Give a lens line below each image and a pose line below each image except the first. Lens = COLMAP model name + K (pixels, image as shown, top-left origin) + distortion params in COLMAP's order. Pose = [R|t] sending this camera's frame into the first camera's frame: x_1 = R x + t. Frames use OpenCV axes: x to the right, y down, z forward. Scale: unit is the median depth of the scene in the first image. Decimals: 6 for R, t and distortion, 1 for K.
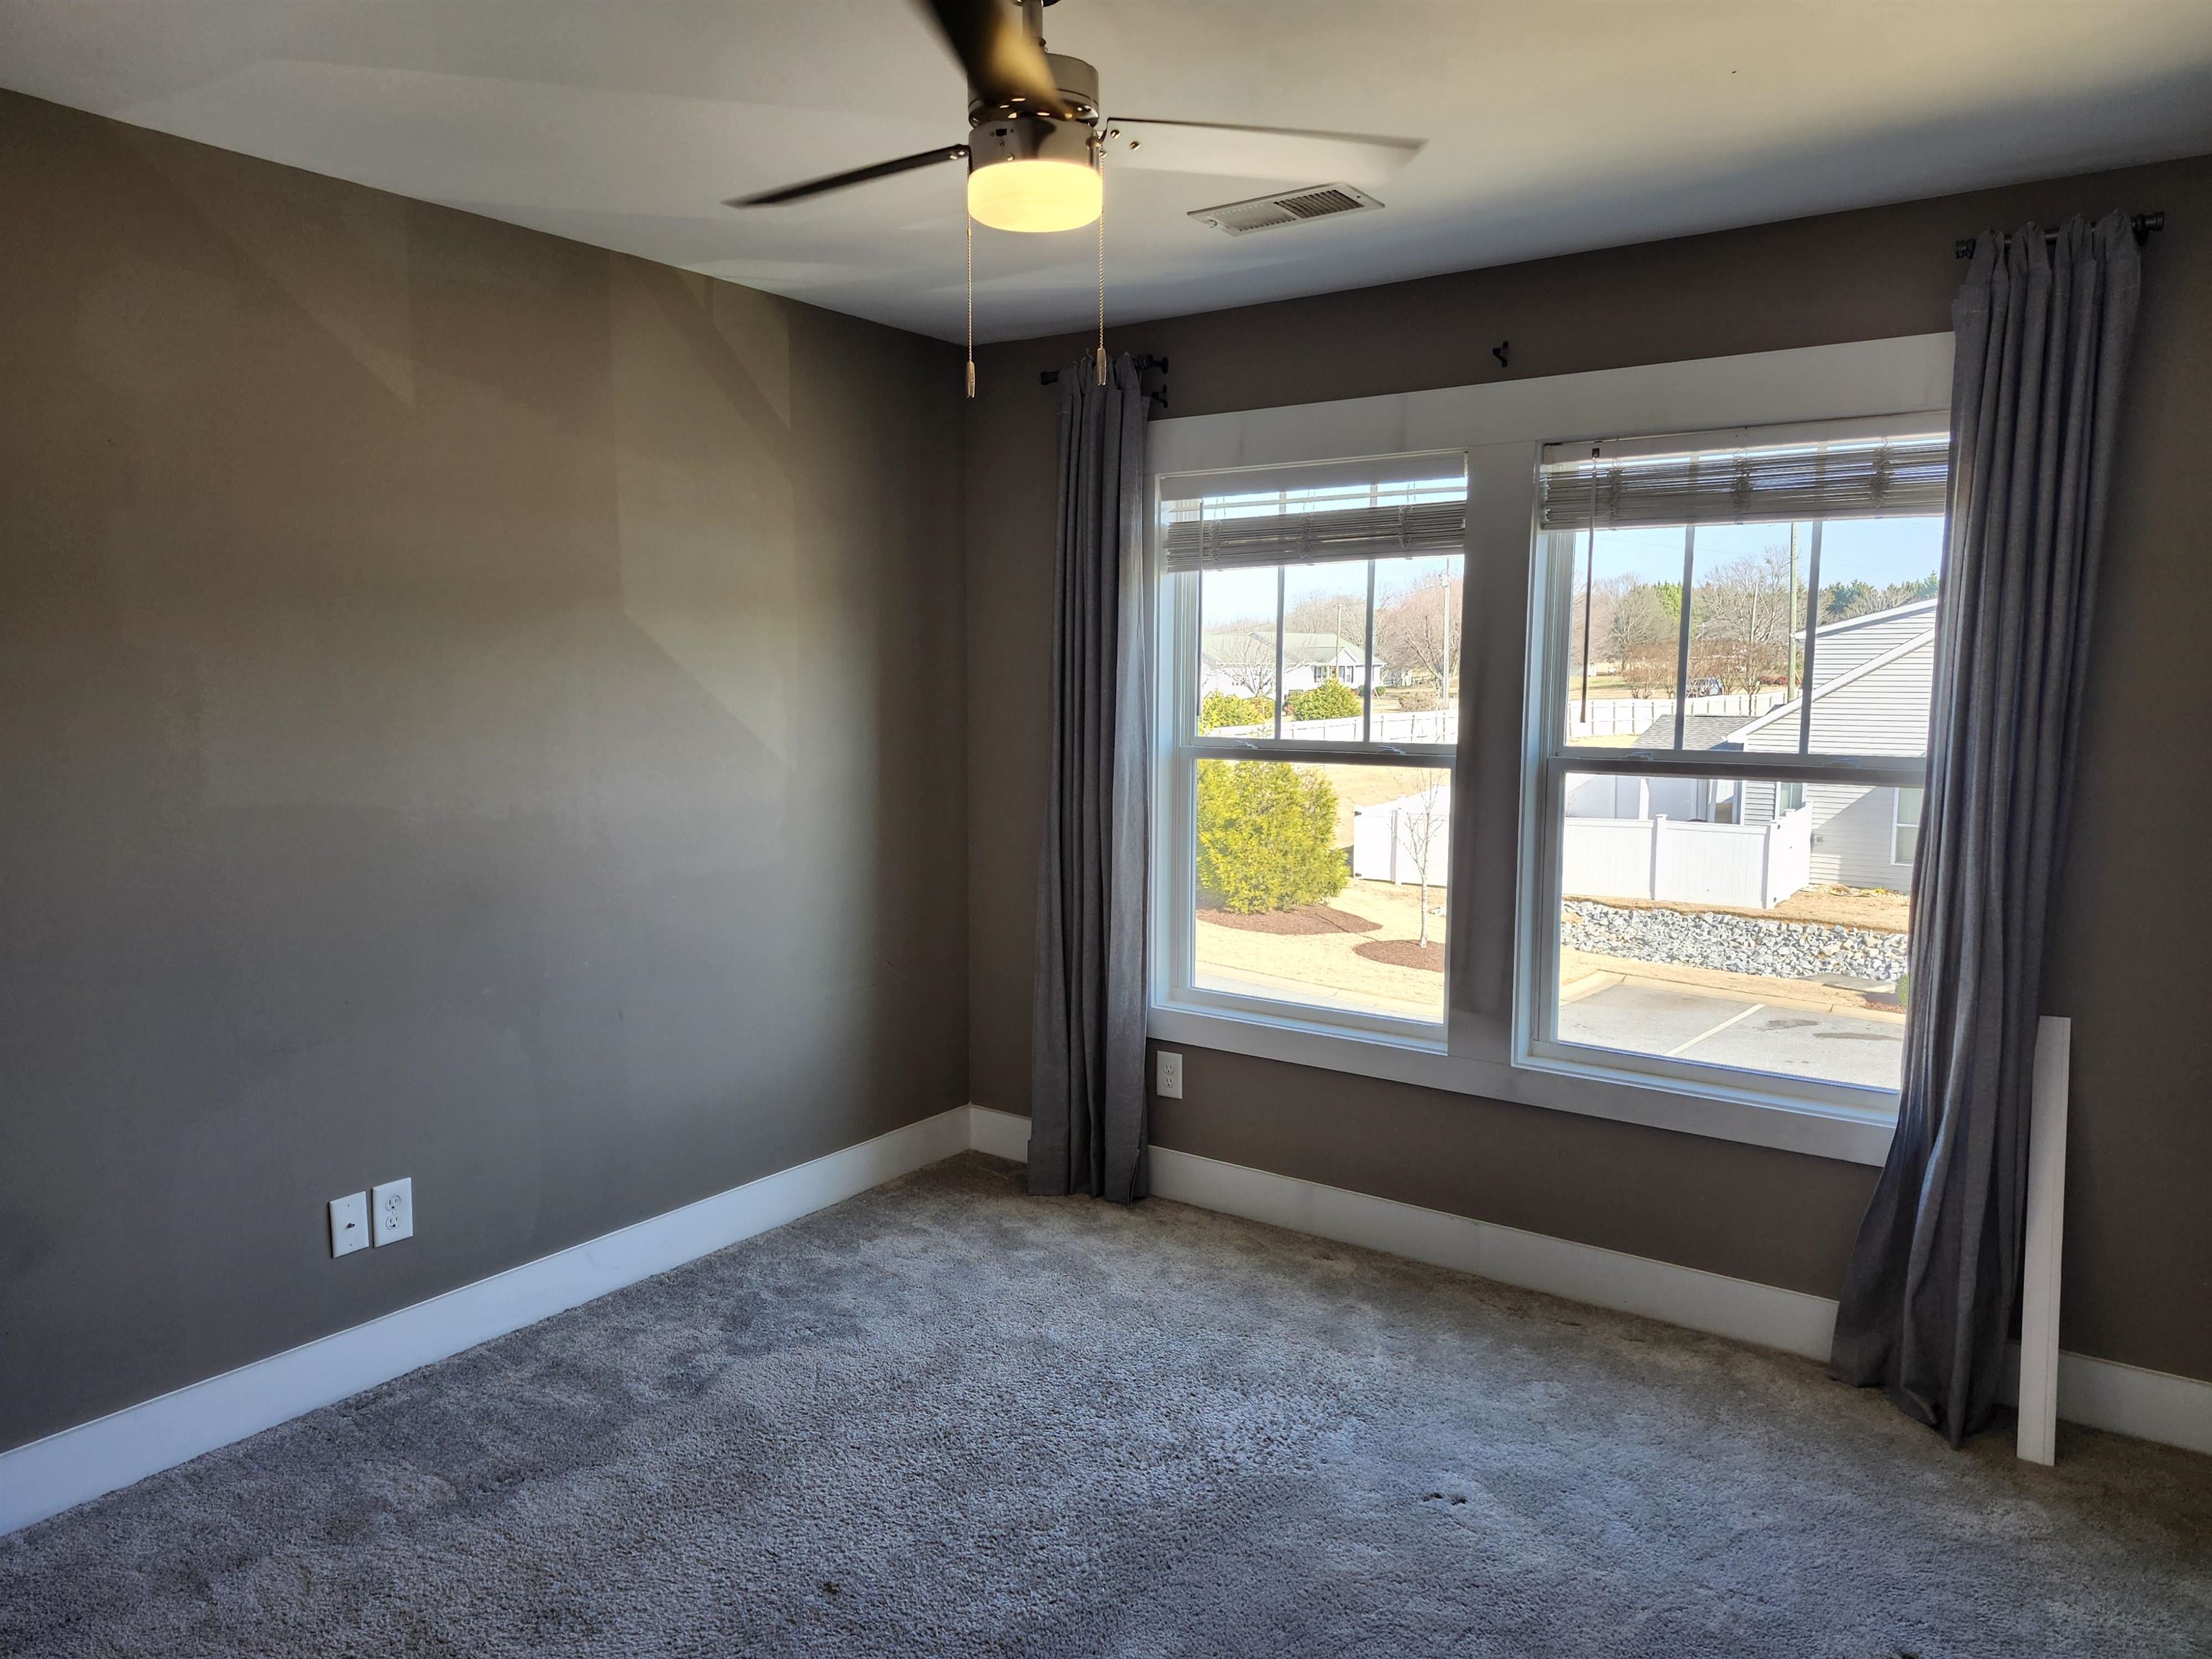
lens RADIAL K [[1535.9, 0, 1110.6], [0, 1535.9, 845.7], [0, 0, 1]] dist [0.086382, -0.089622]
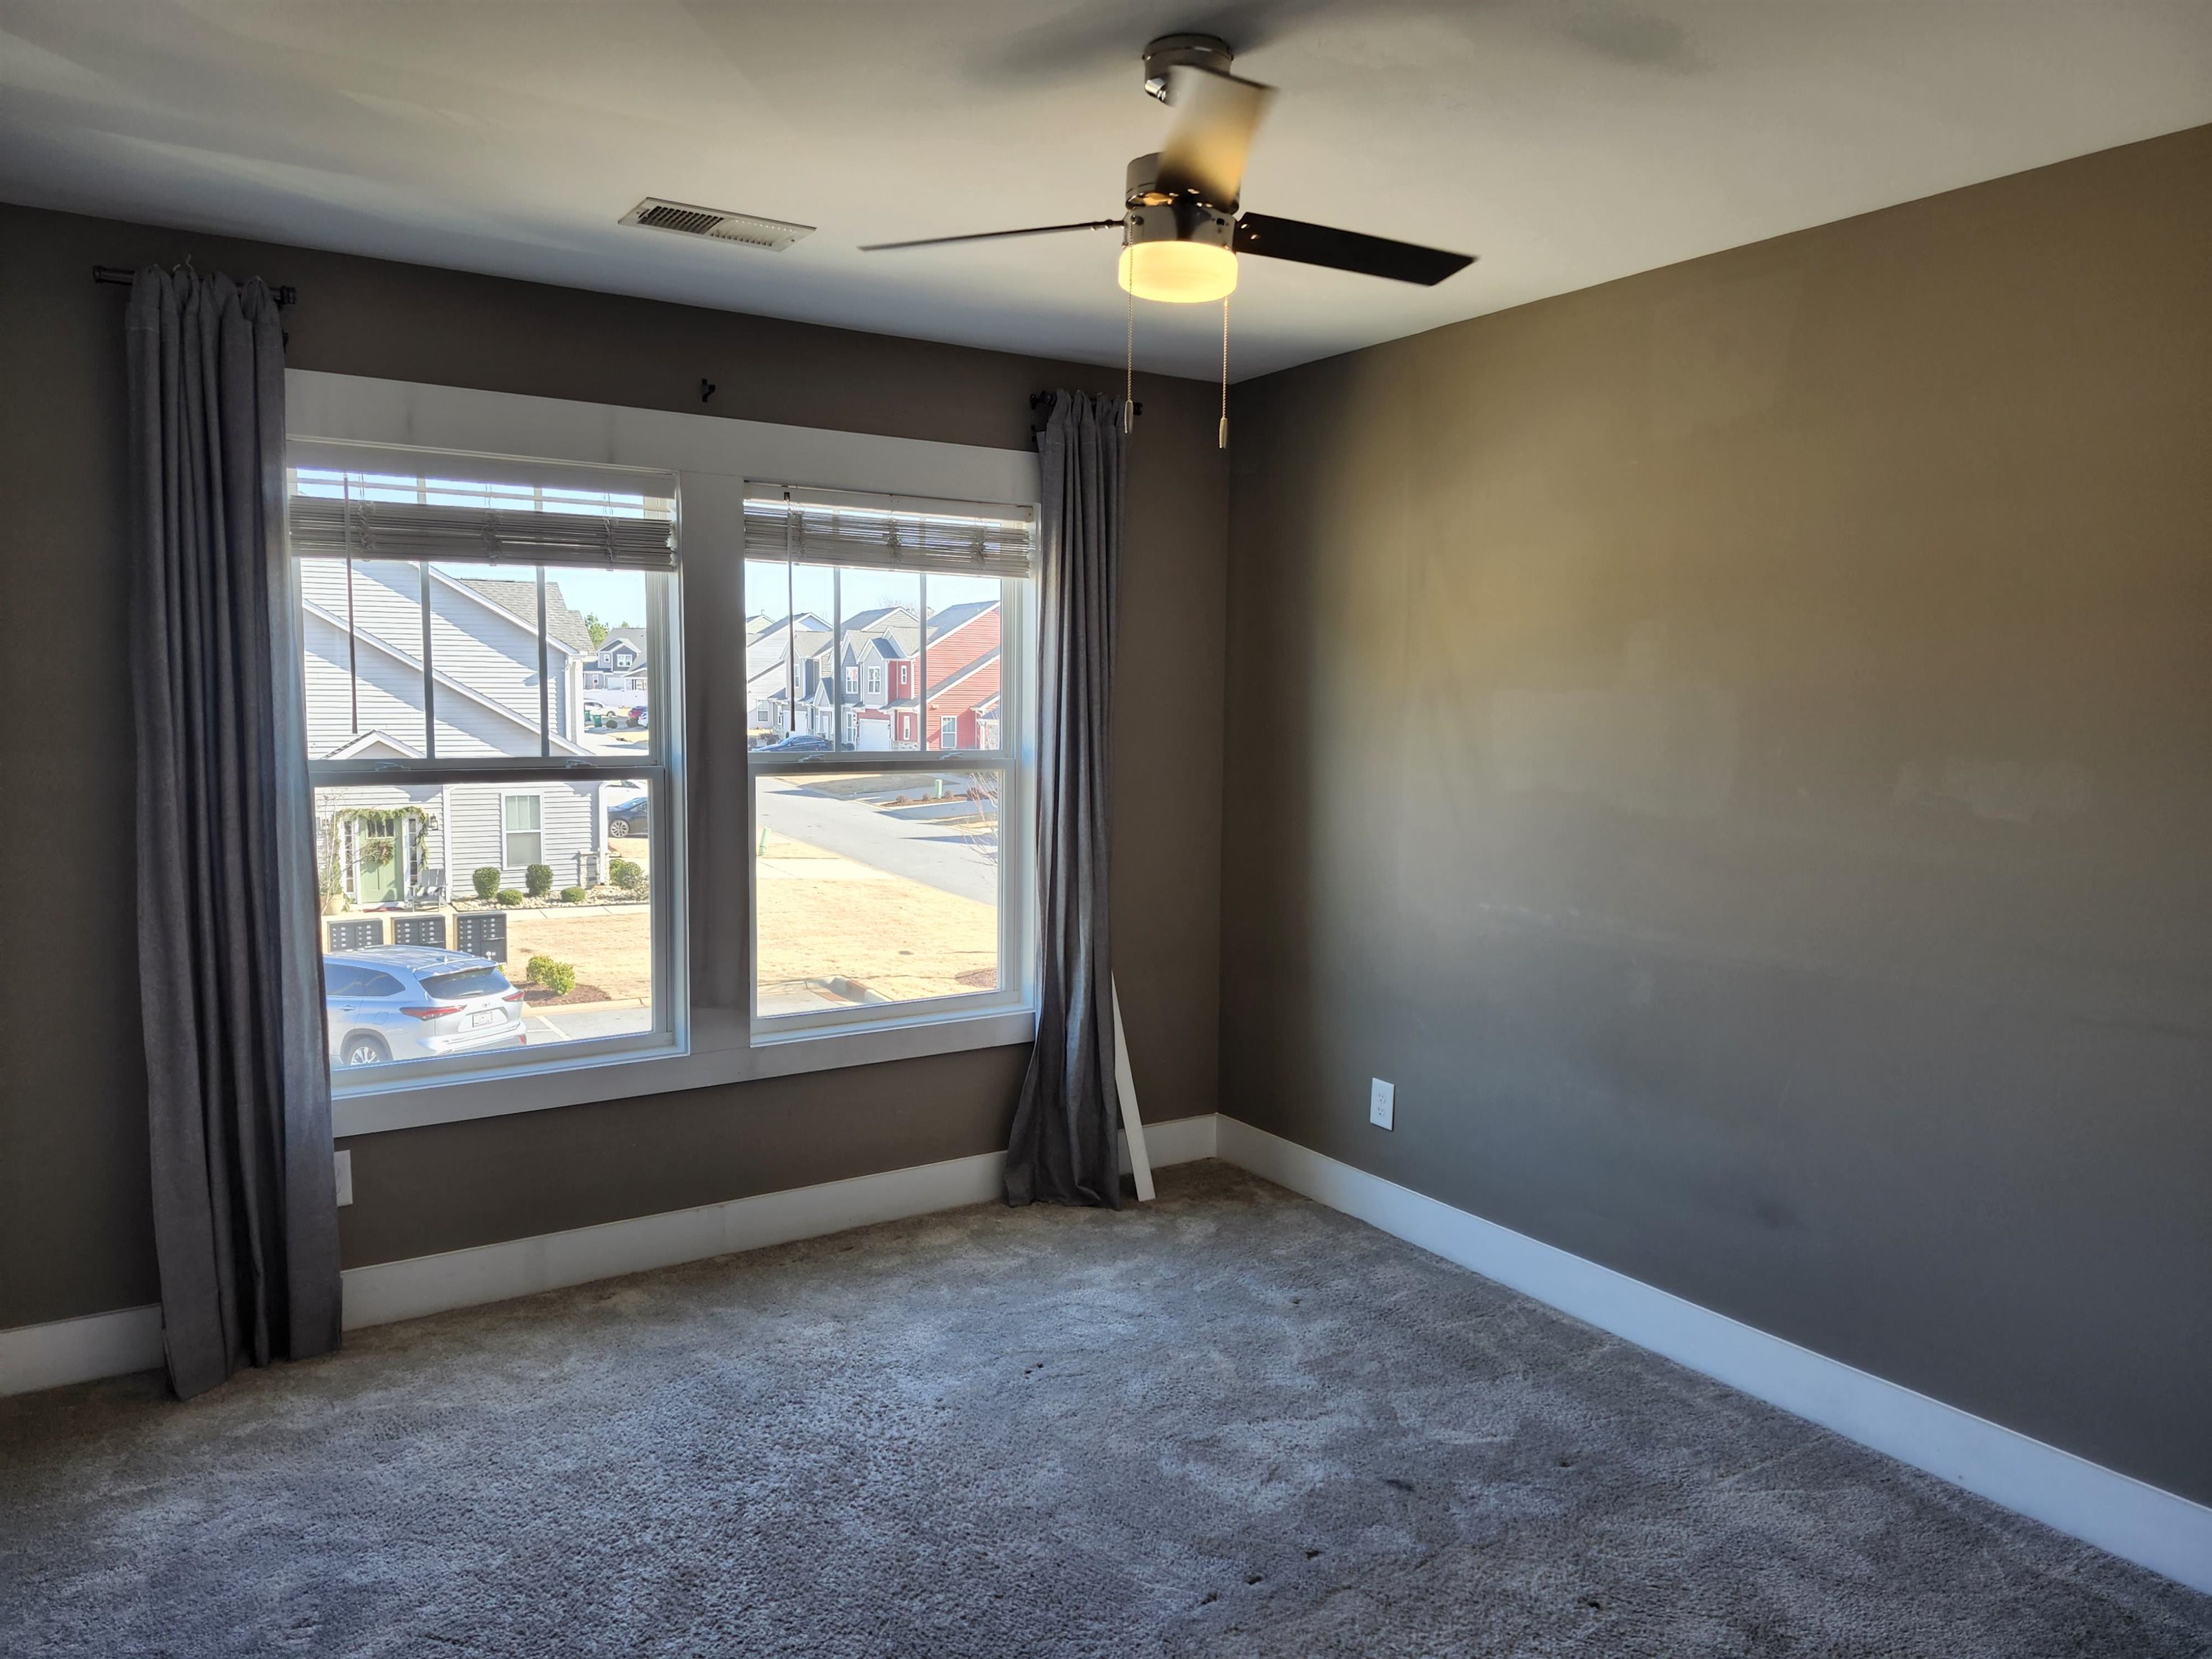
lens RADIAL K [[1535.9, 0, 1115.1], [0, 1535.9, 818.2], [0, 0, 1]] dist [0.086382, -0.089622]
pose [[0.365498, -0.079242, 0.927433, -0.643015], [0.095289, 0.994320, 0.047404, -0.045098], [-0.925922, 0.071049, 0.370973, 0.350522]]
